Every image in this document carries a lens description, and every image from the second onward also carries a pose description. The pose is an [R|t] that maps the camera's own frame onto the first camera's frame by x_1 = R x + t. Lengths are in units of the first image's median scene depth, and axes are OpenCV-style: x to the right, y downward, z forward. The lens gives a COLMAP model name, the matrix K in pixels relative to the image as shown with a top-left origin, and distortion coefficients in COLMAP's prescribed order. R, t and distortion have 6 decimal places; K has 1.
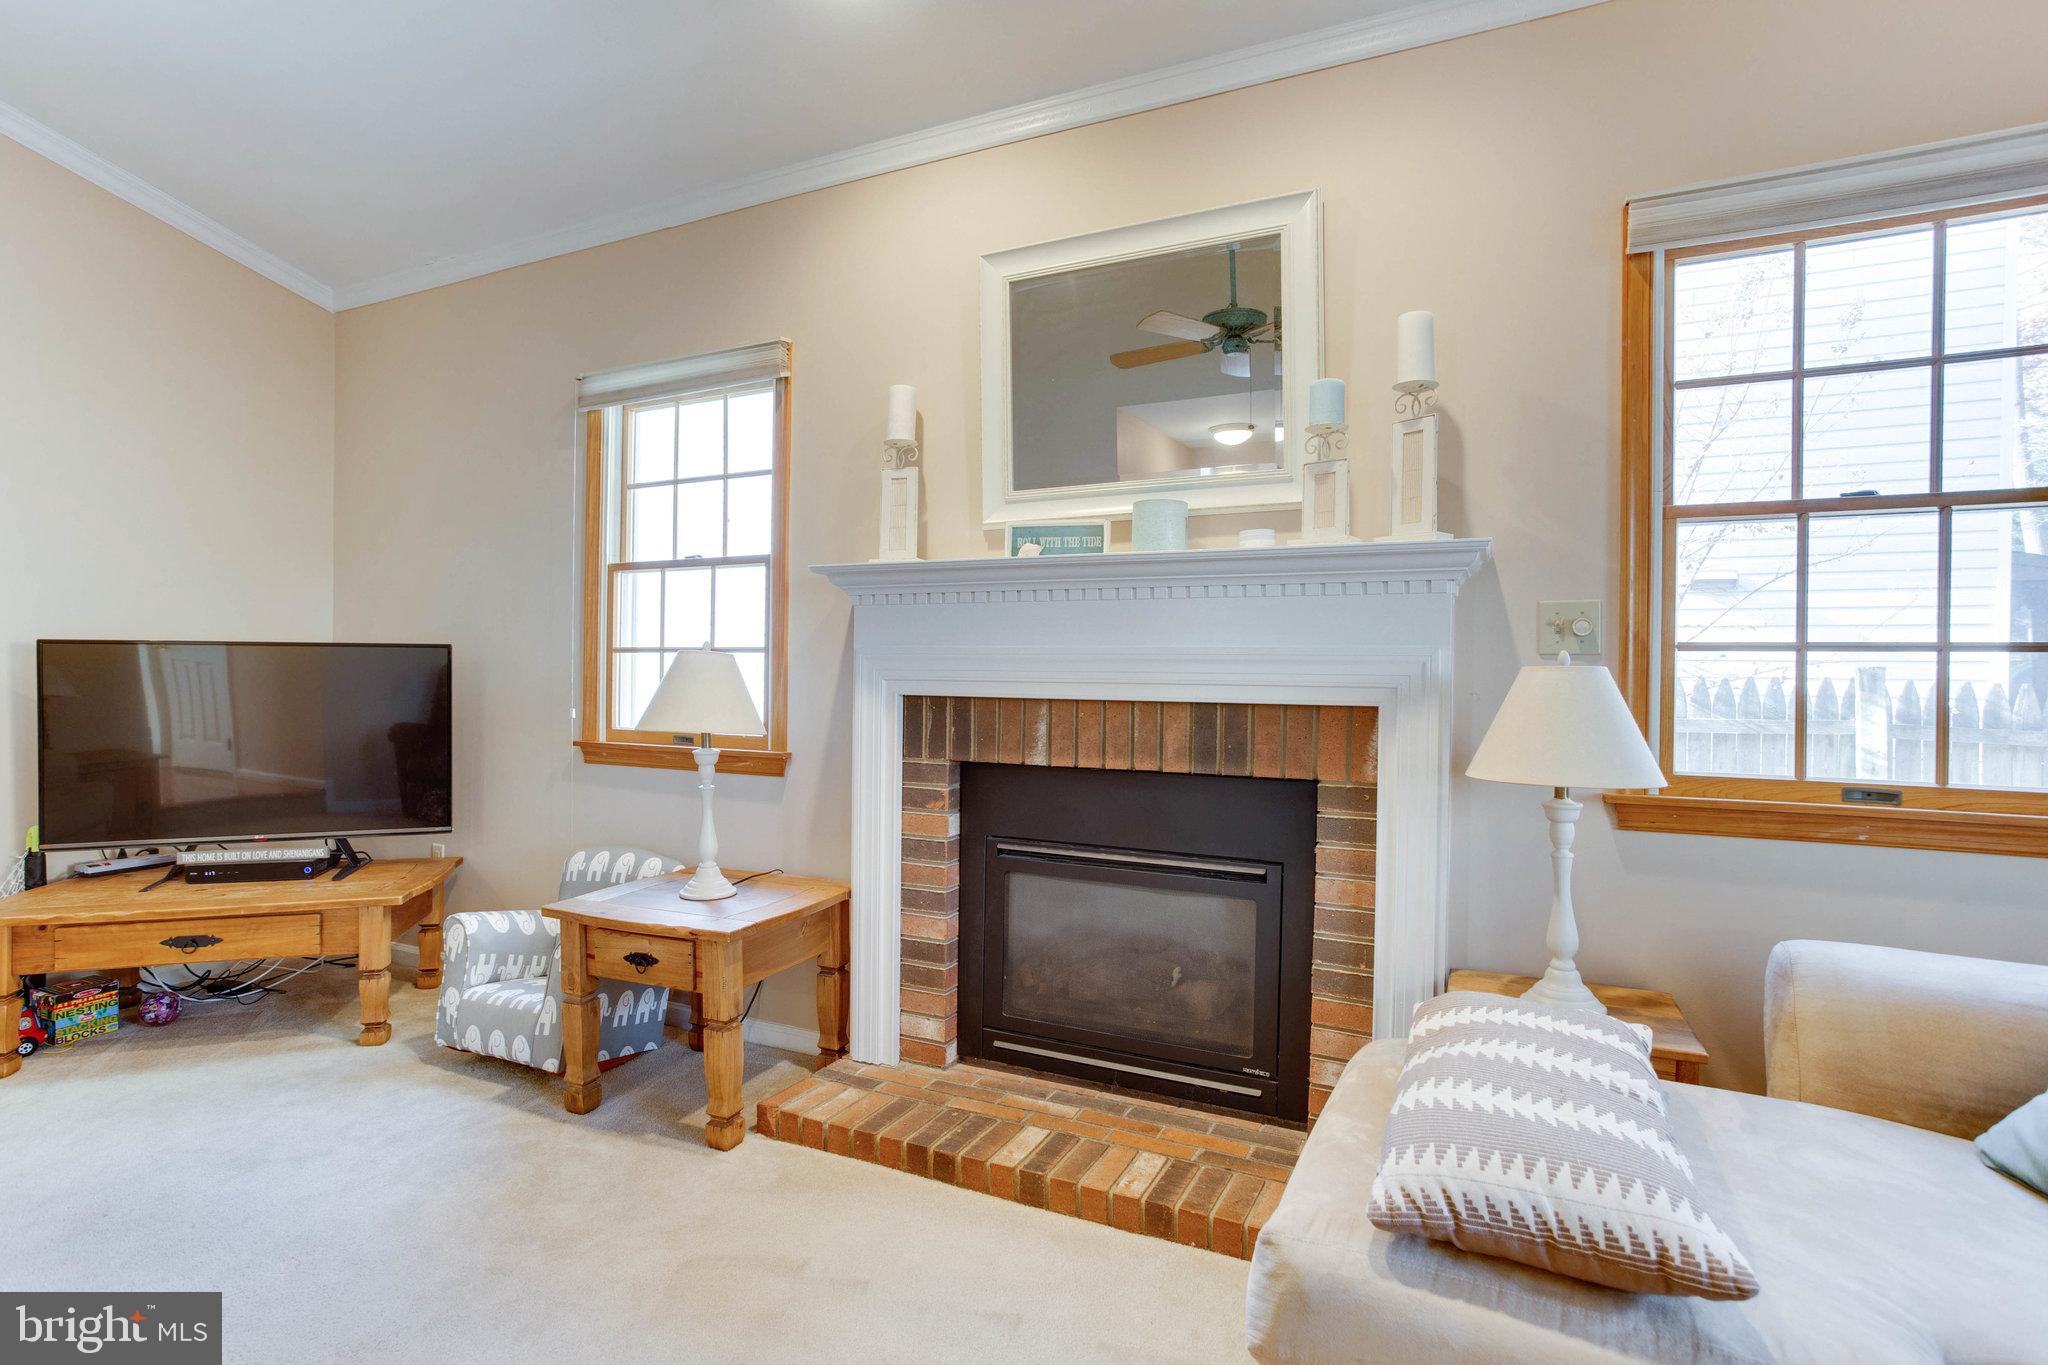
lens RADIAL K [[1017.9, 0, 1052.9], [0, 1017.9, 669.6], [0, 0, 1]] dist [-0.051786, 0.035981]
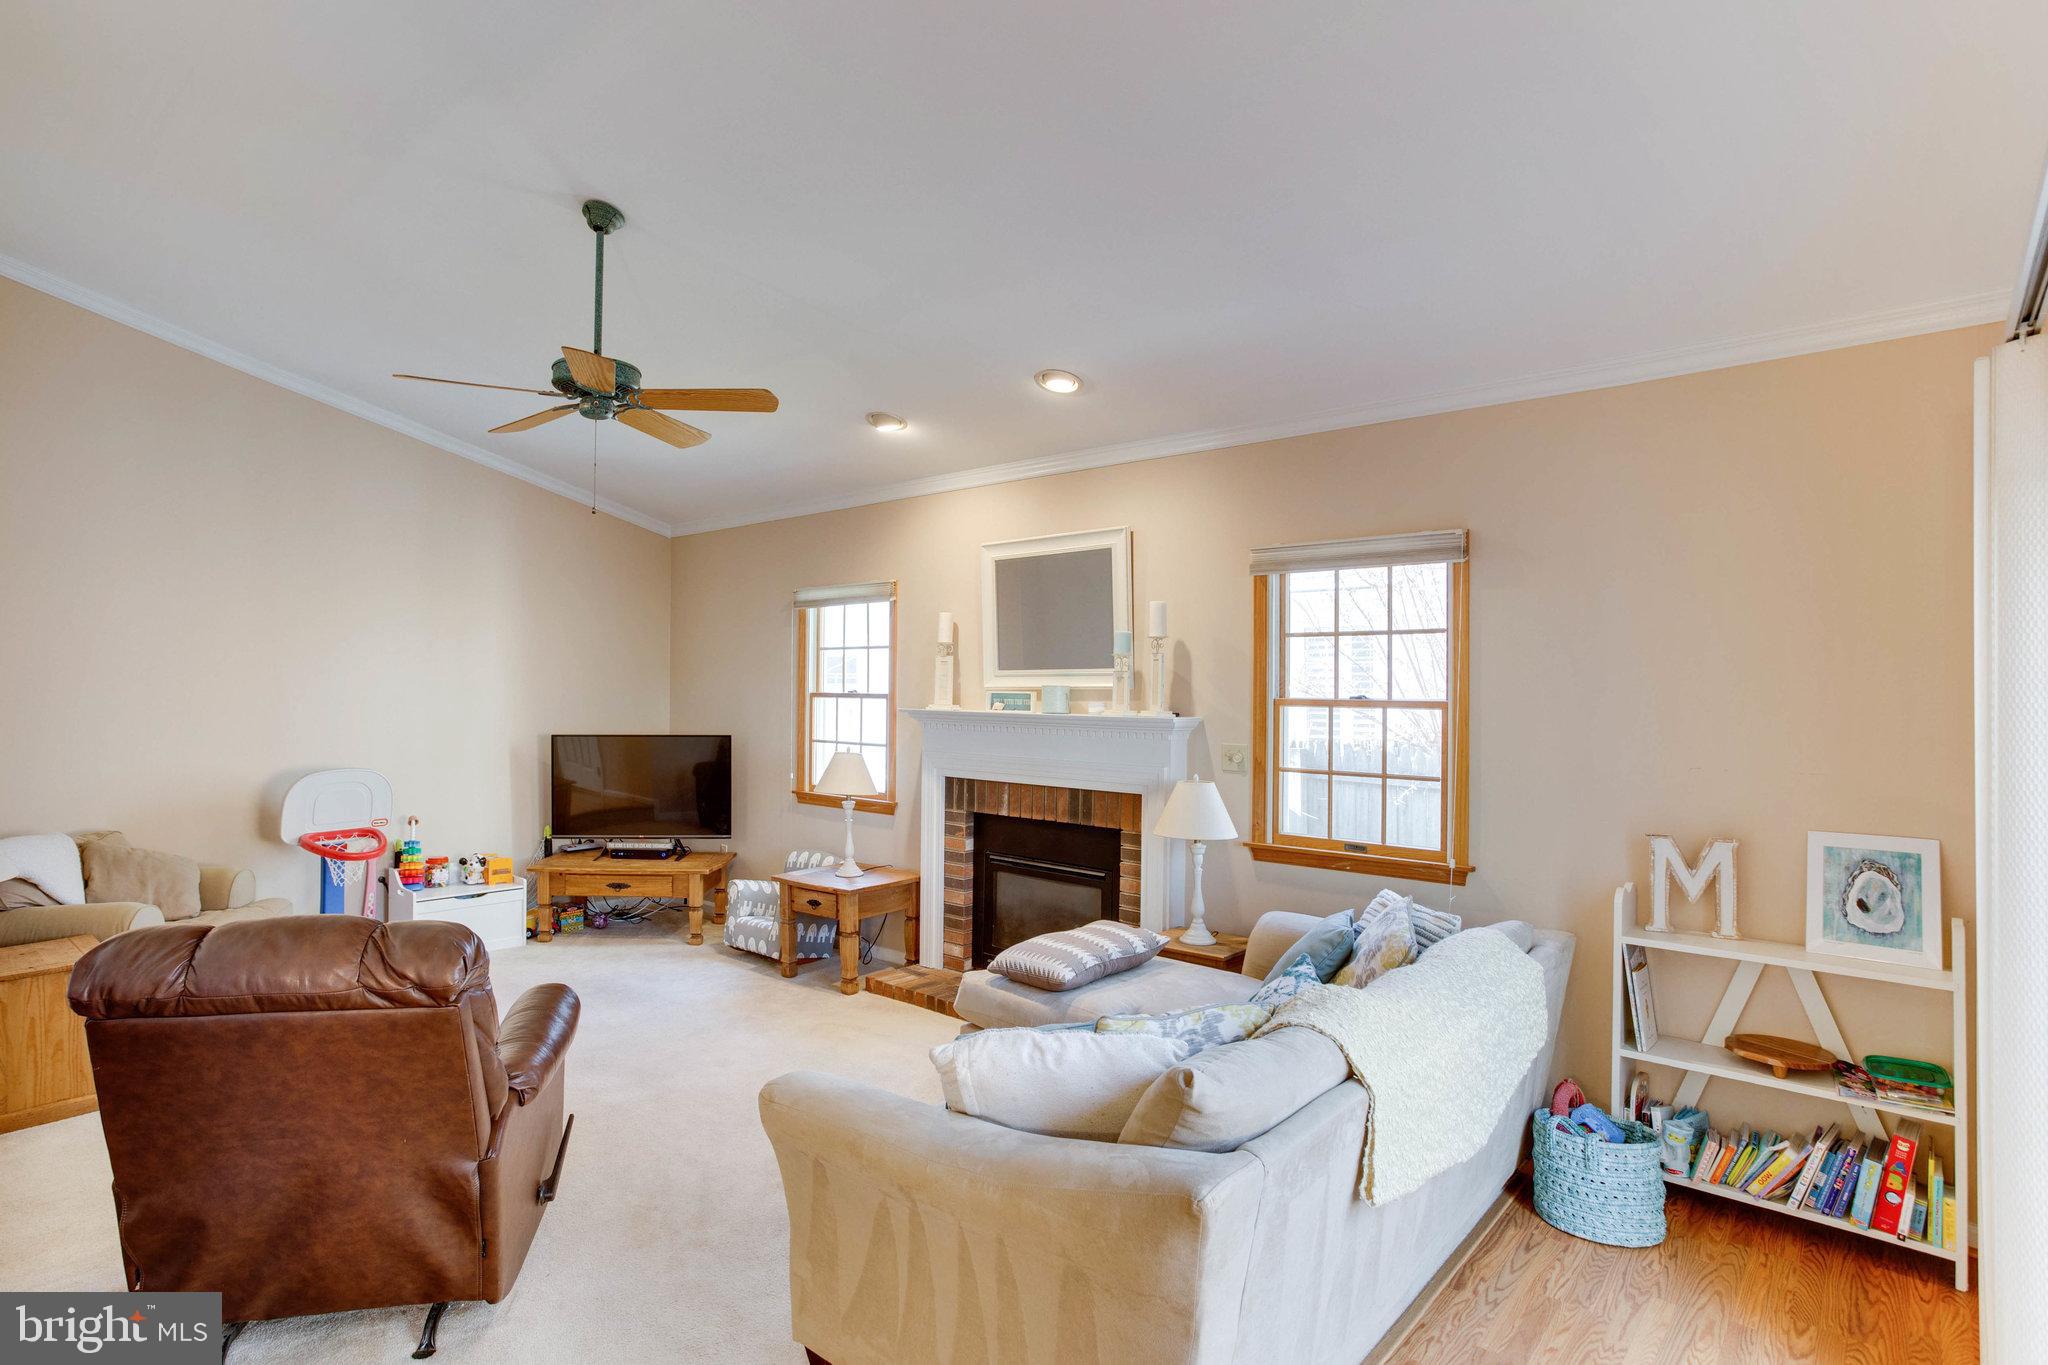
lens RADIAL K [[1017.9, 0, 1007.8], [0, 1017.9, 700.8], [0, 0, 1]] dist [-0.051786, 0.035981]
pose [[0.963822, 0.005228, -0.266495, 0.474534], [-0.003340, 0.999966, 0.007539, -0.130303], [0.266525, -0.006376, 0.963807, -0.810061]]
